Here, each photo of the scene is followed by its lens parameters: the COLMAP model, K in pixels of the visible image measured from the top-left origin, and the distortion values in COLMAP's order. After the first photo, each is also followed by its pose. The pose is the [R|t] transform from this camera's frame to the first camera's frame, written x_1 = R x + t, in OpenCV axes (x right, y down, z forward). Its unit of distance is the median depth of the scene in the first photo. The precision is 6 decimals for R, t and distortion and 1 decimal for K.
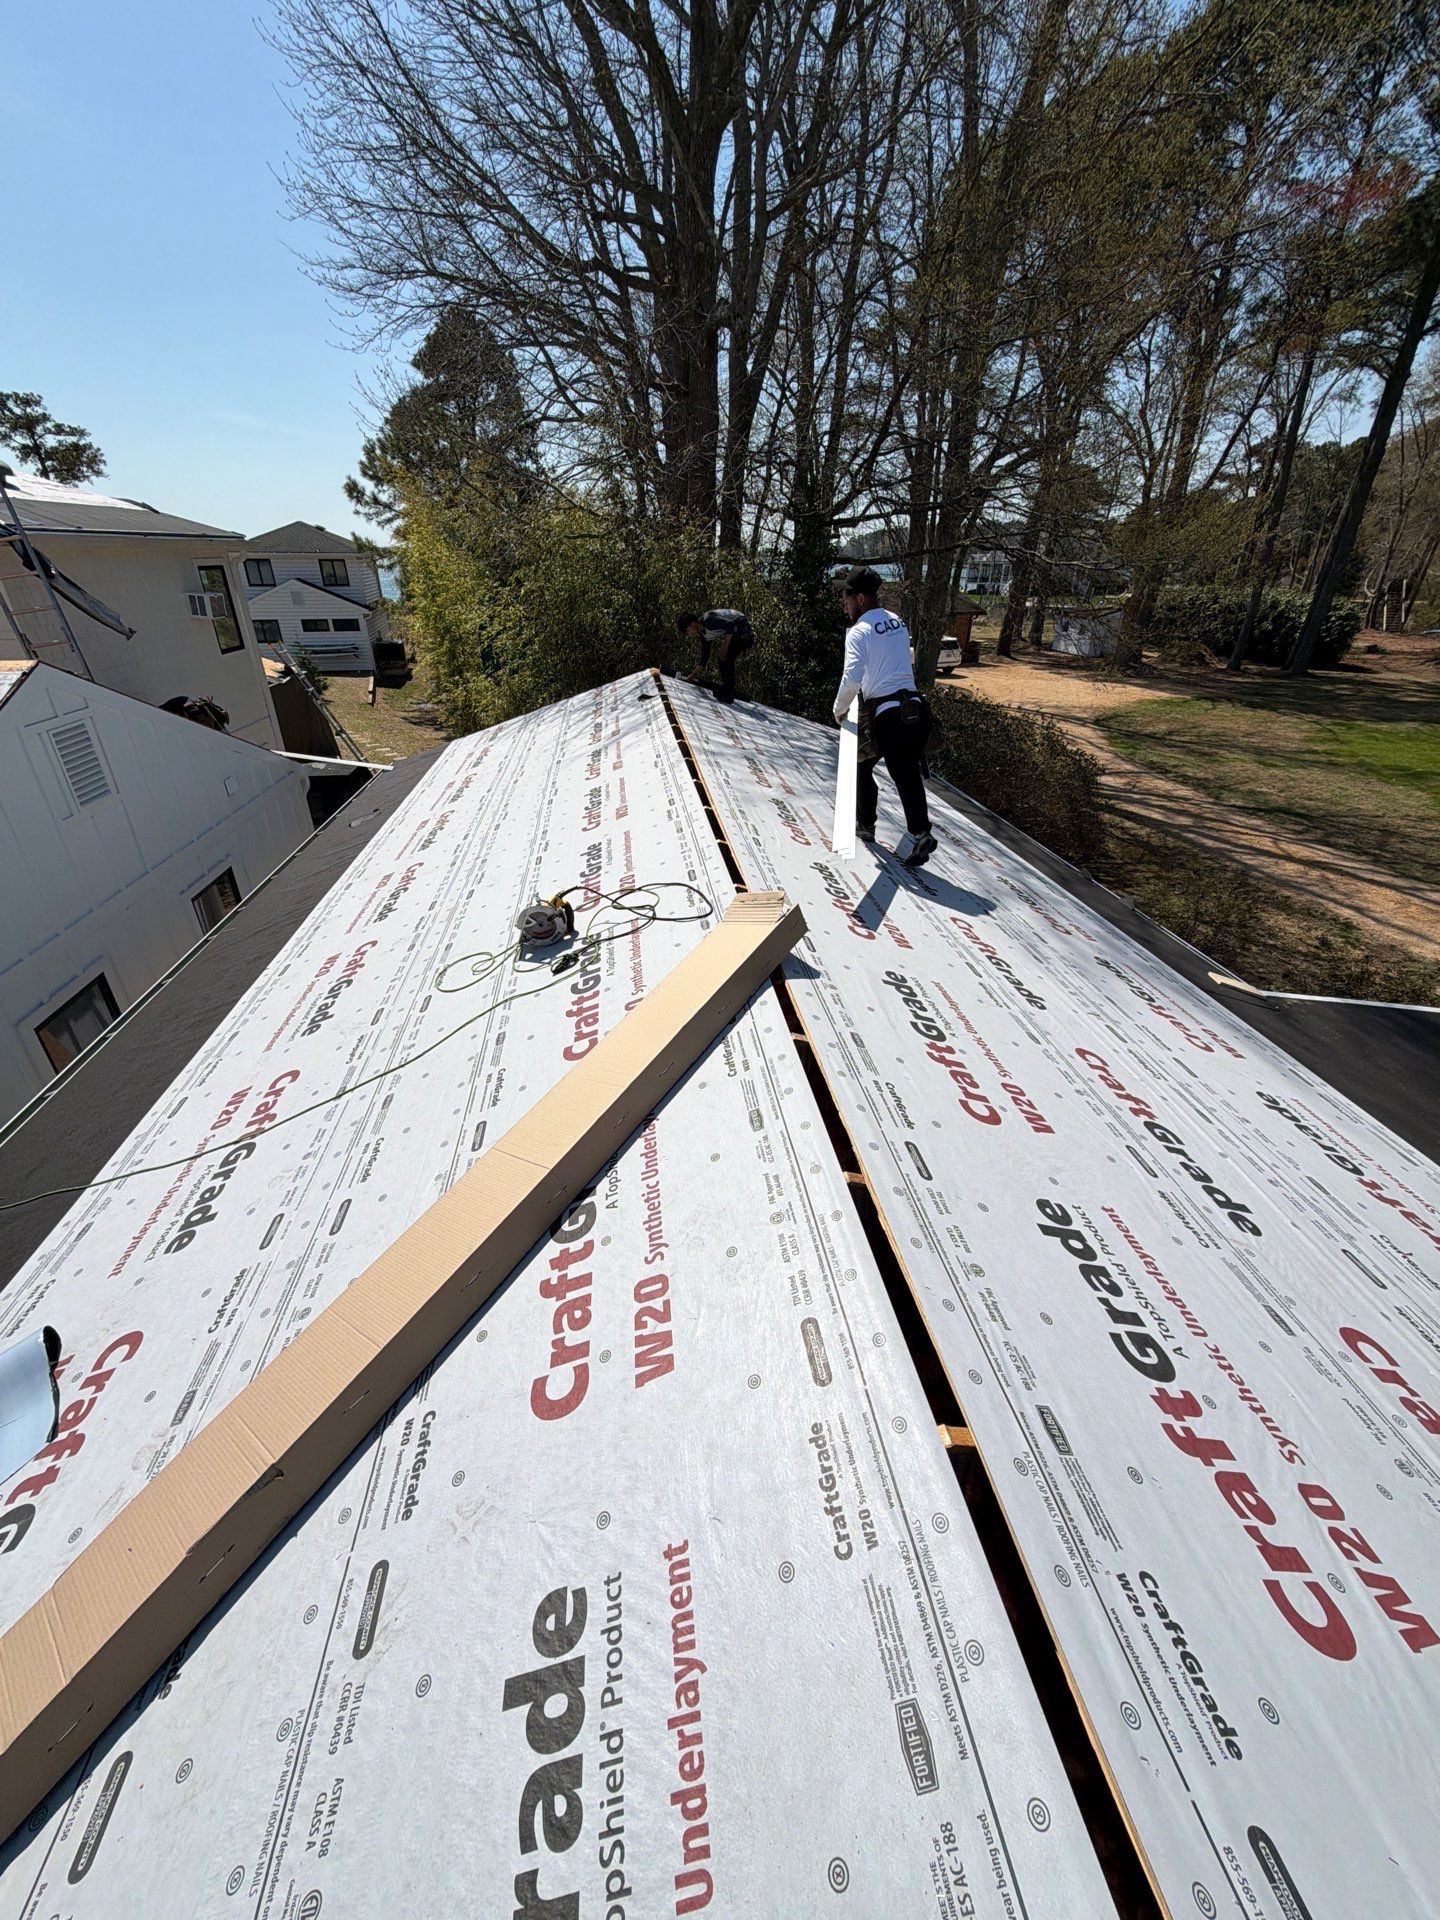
lens RADIAL K [[763.6, 0, 741.8], [0, 763.6, 970.2], [0, 0, 1]] dist [-0.000574, -0.000467]
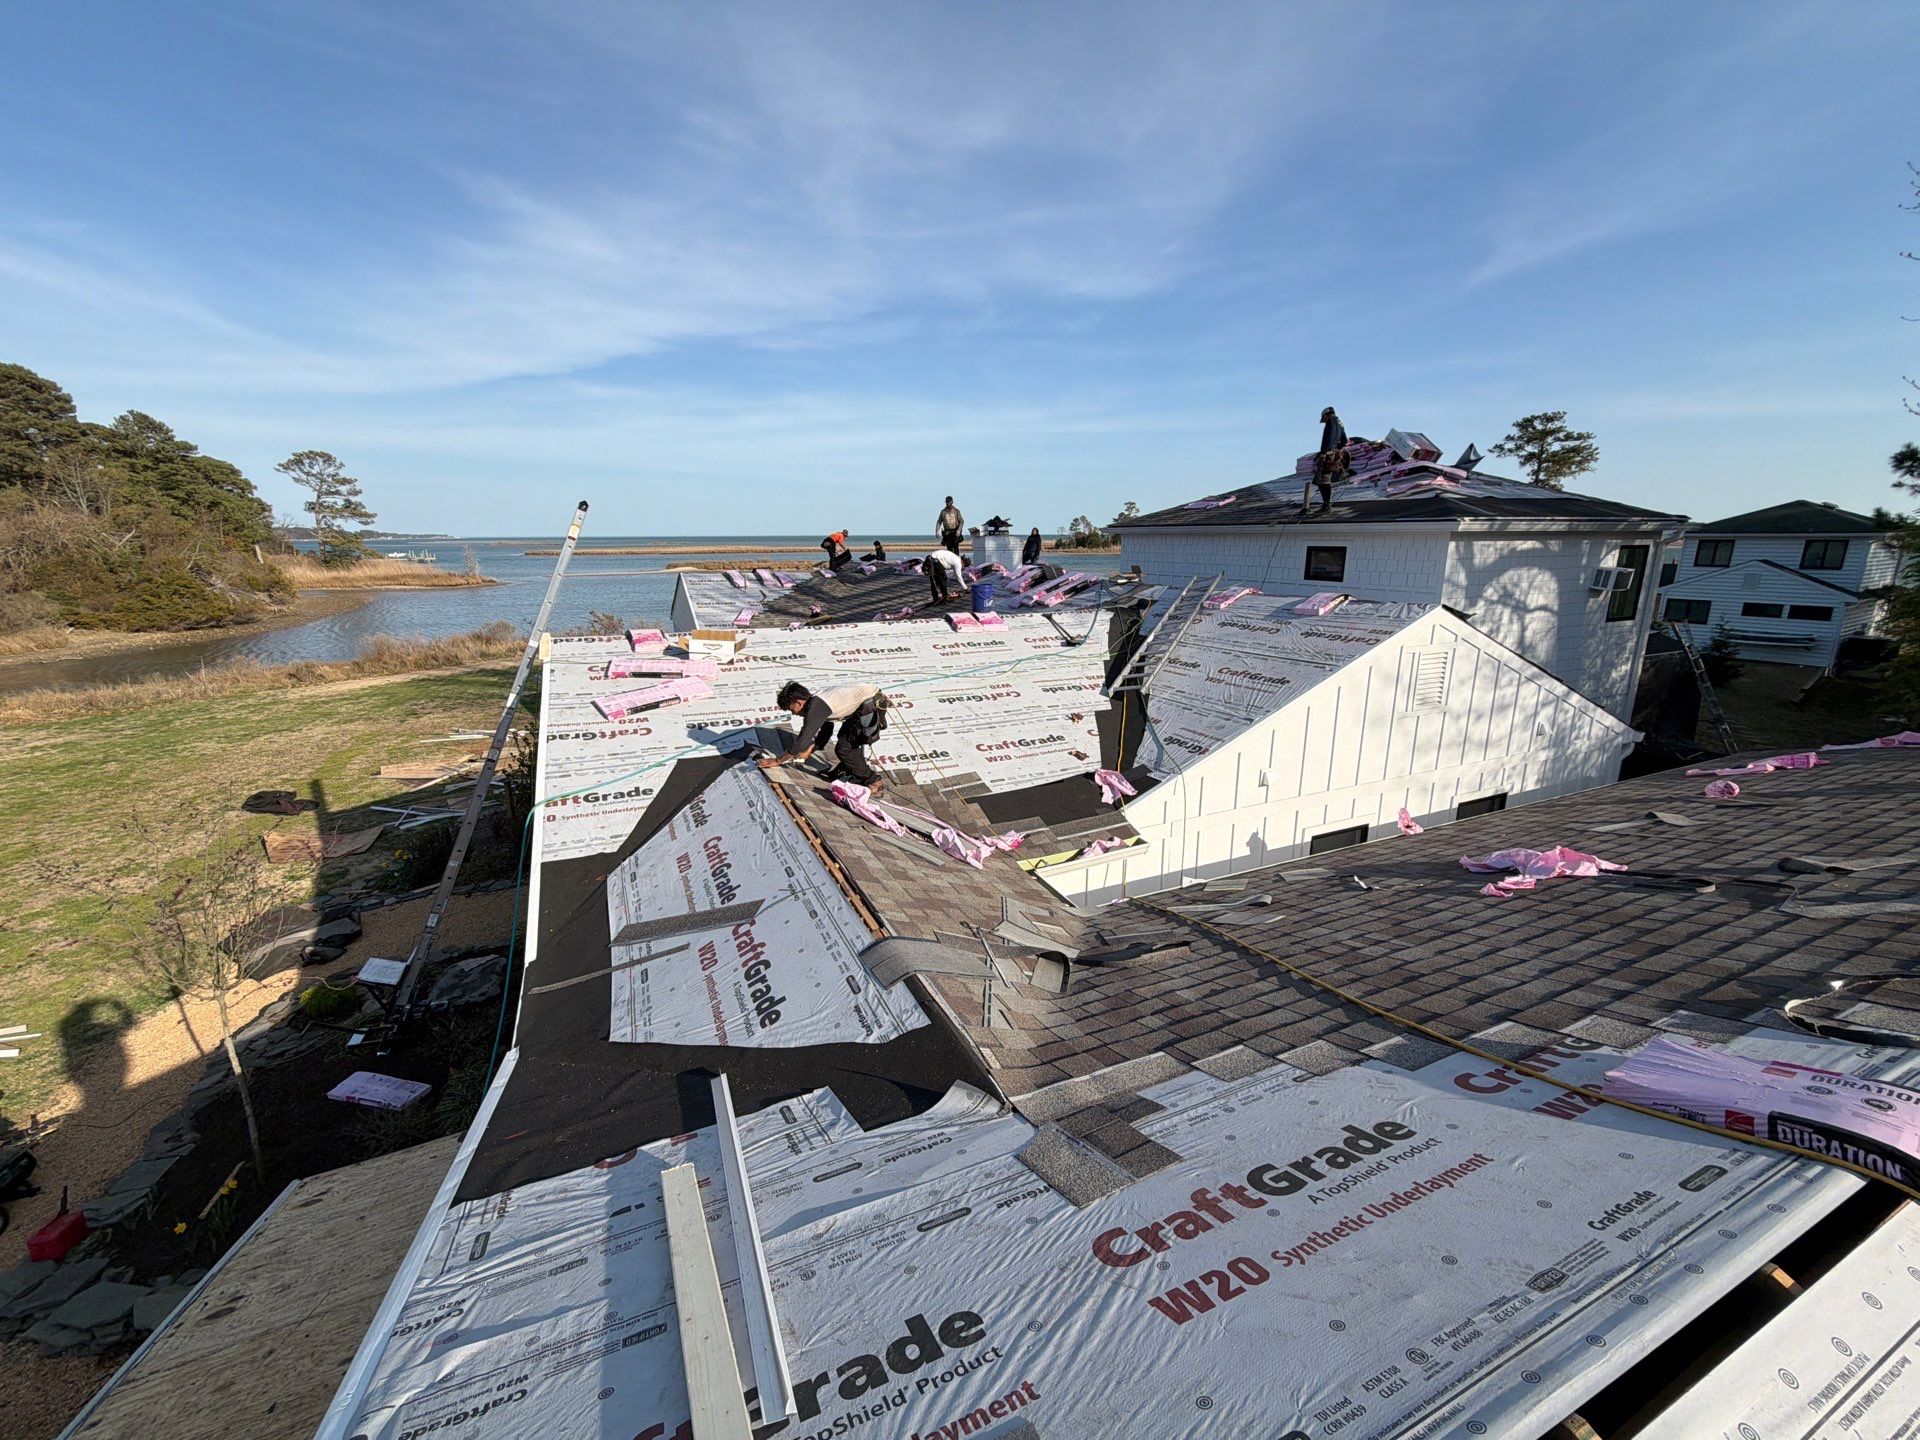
lens RADIAL K [[763.6, 0, 953.8], [0, 763.6, 710.2], [0, 0, 1]] dist [-0.000574, -0.000467]
pose [[0.274990, 0.205708, -0.939183, 0.512447], [-0.452442, 0.889610, 0.062376, -0.081044], [0.848338, 0.407773, 0.337705, 0.115174]]
